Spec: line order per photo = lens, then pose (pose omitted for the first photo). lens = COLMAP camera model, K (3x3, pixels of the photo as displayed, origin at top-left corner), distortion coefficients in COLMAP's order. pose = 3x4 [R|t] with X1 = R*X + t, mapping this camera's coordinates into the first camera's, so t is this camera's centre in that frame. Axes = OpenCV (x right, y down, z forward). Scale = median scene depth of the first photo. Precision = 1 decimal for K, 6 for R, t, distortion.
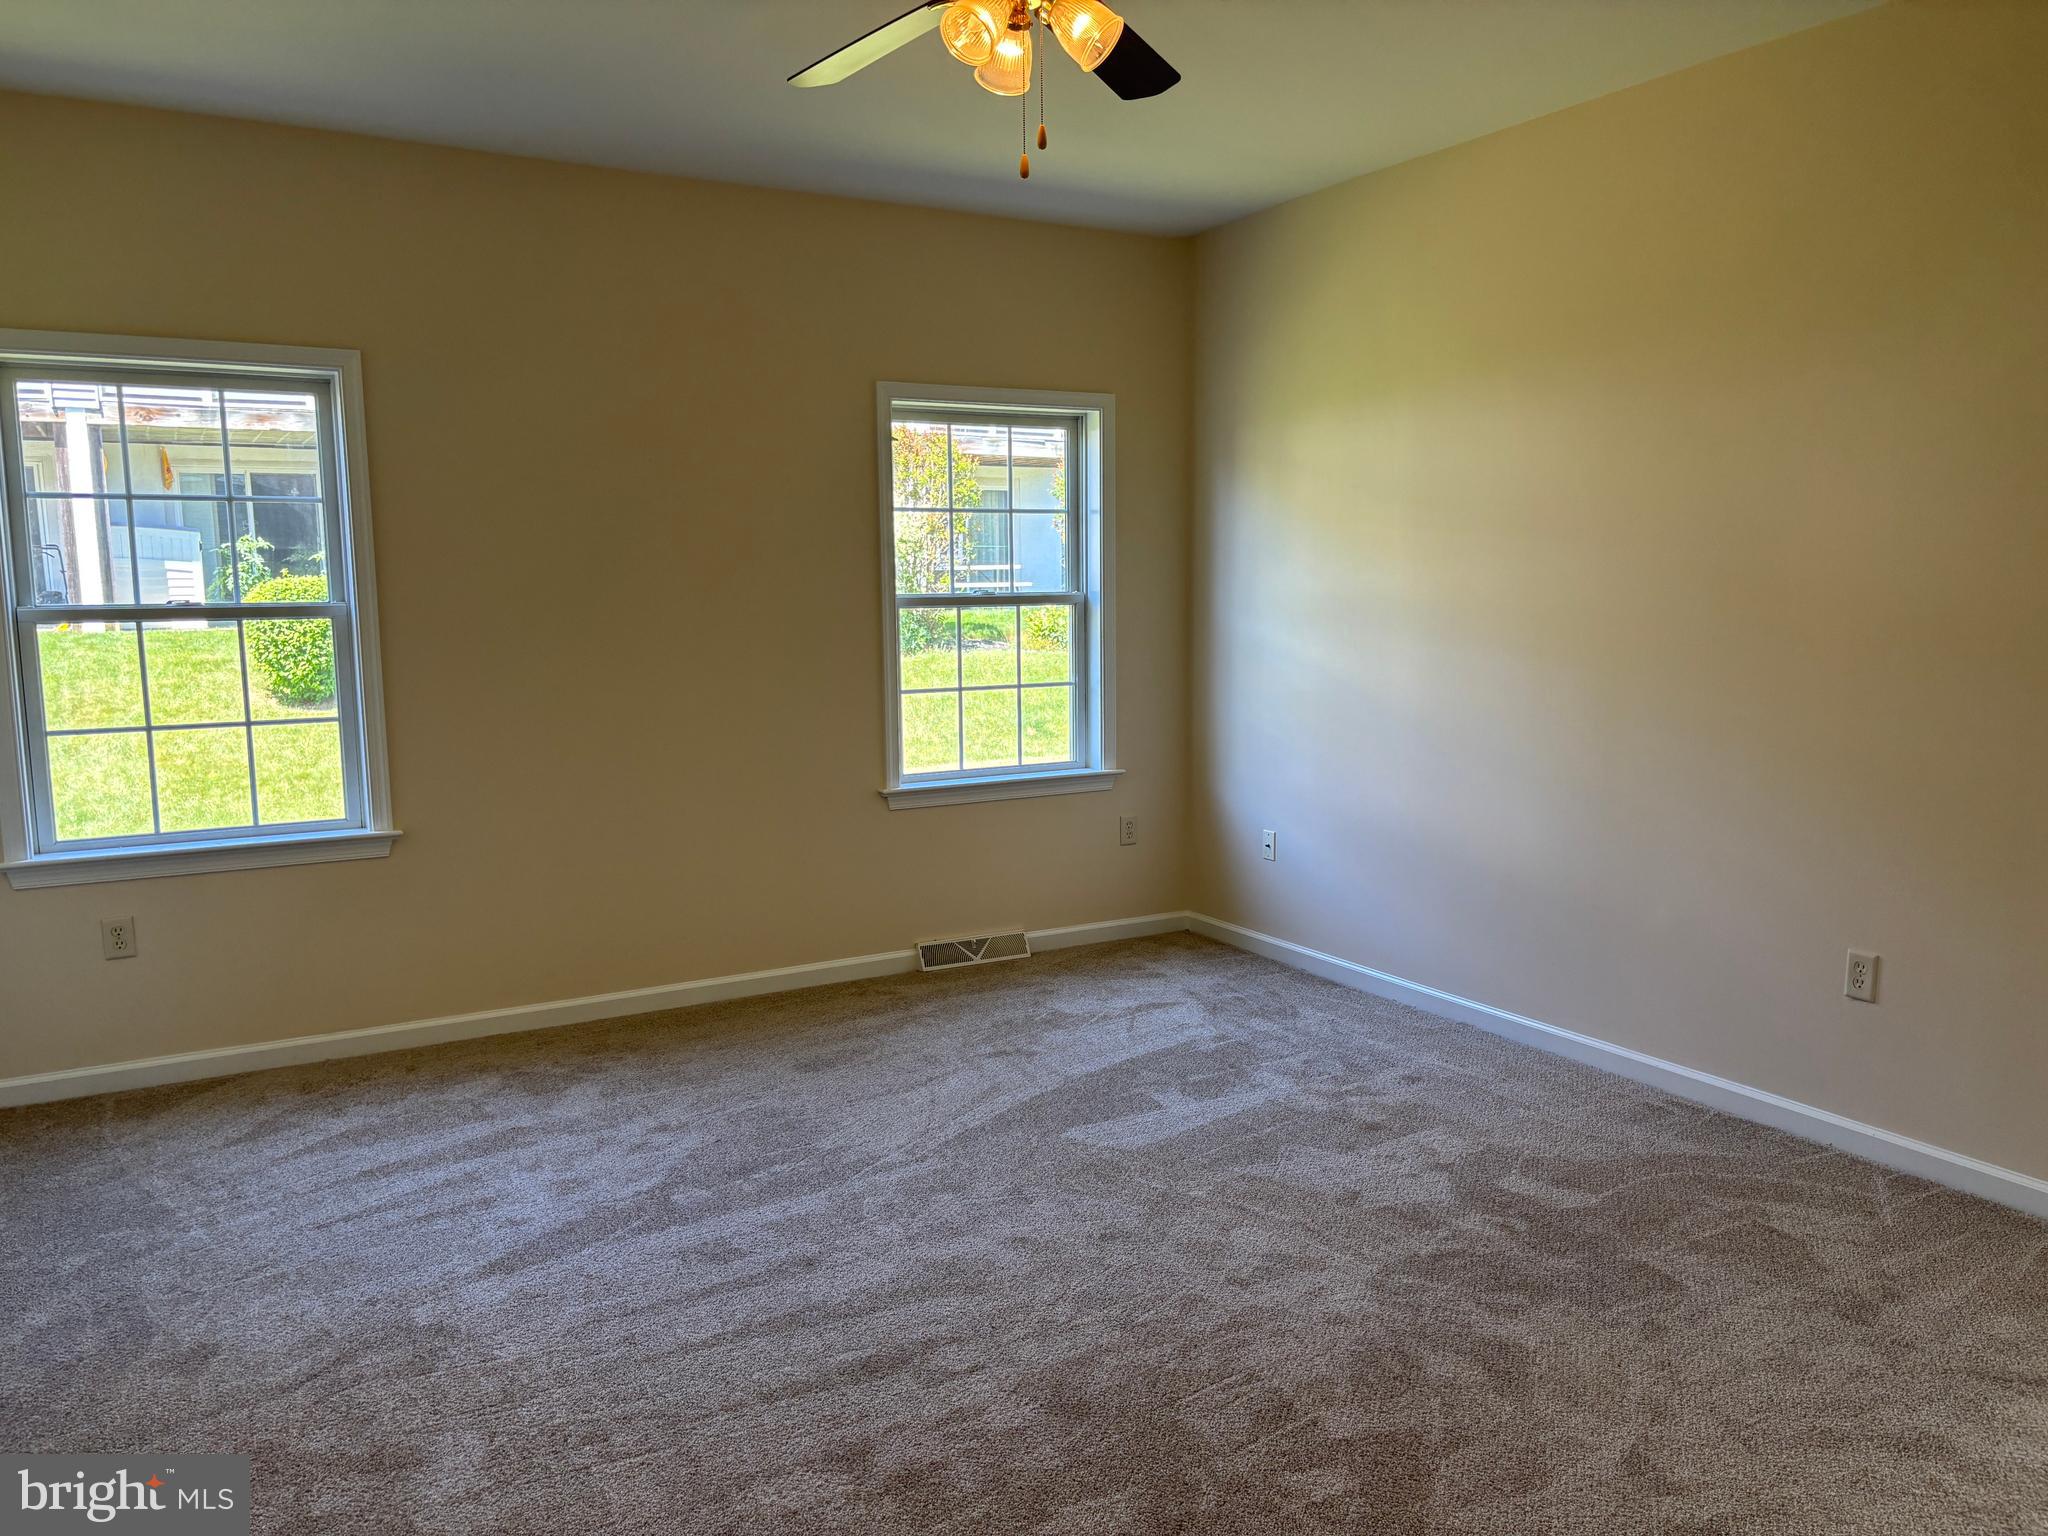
lens RADIAL K [[1540.5, 0, 1018.8], [0, 1540.5, 757.9], [0, 0, 1]] dist [0.033284, -0.035540]
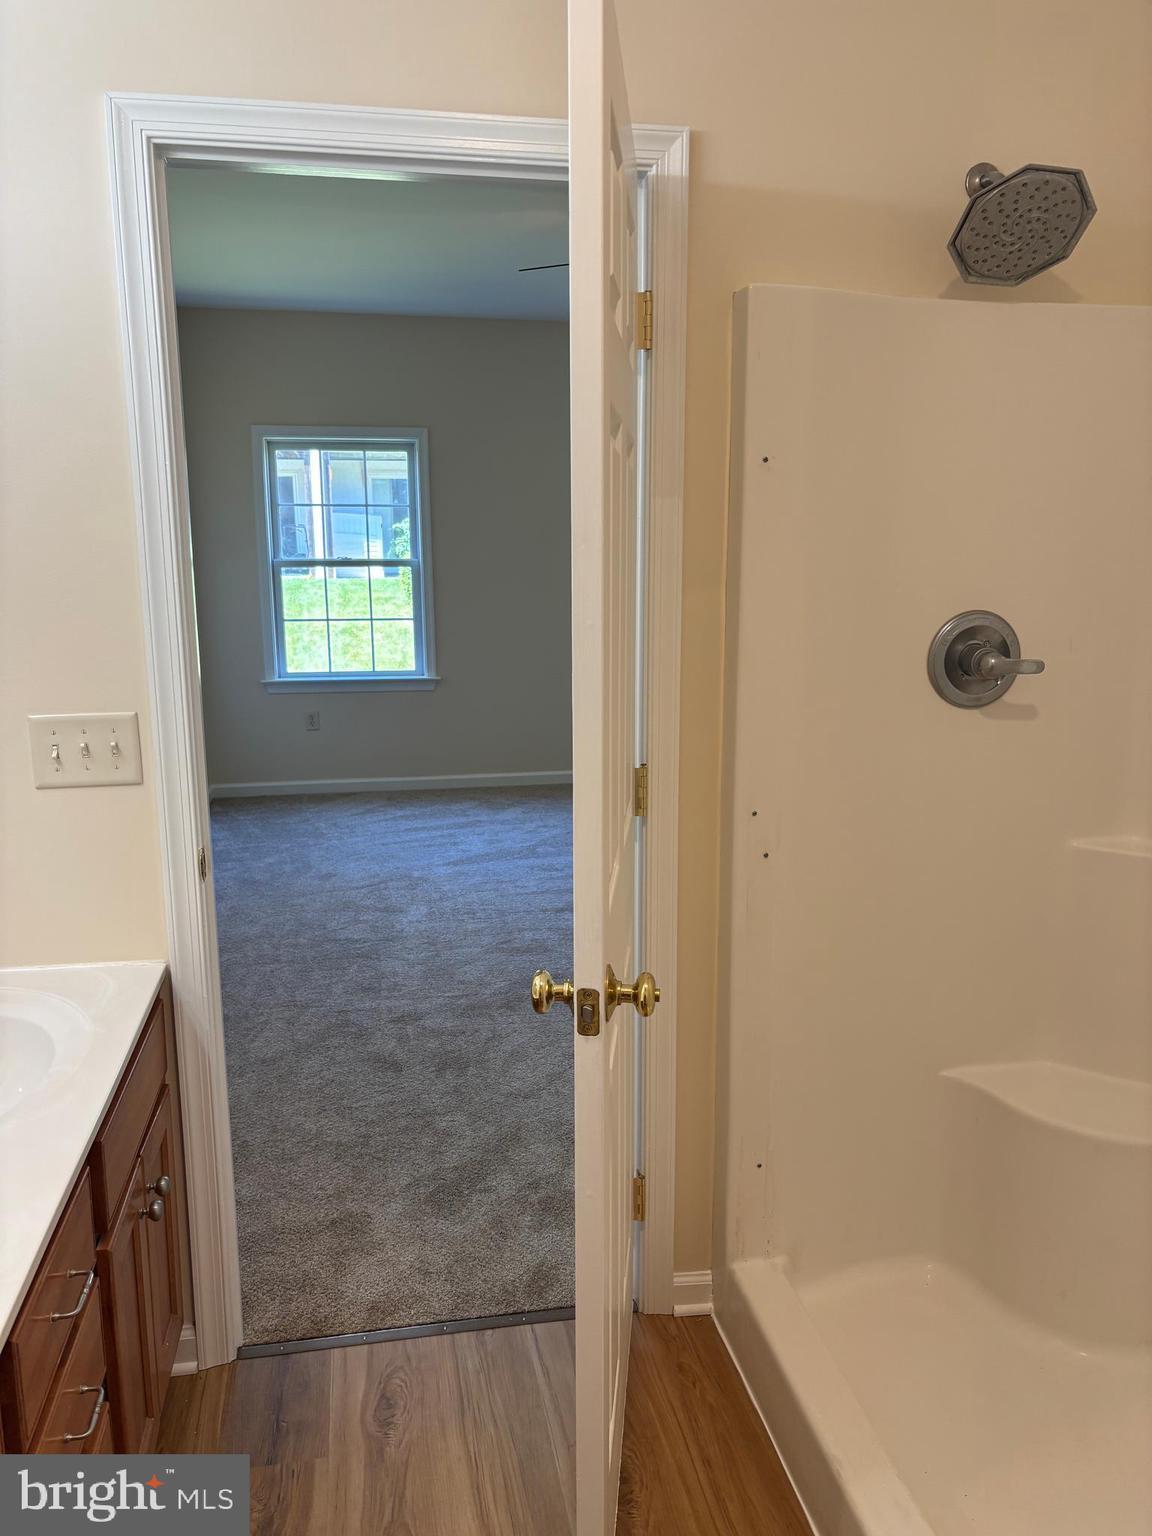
lens RADIAL K [[1155.4, 0, 576.7], [0, 1155.4, 762.5], [0, 0, 1]] dist [0.033284, -0.035540]
pose [[0.946752, 0.065409, -0.315249, 0.270804], [-0.043950, 0.996236, 0.074712, 0.044016], [0.318949, -0.056879, 0.946063, -0.389818]]
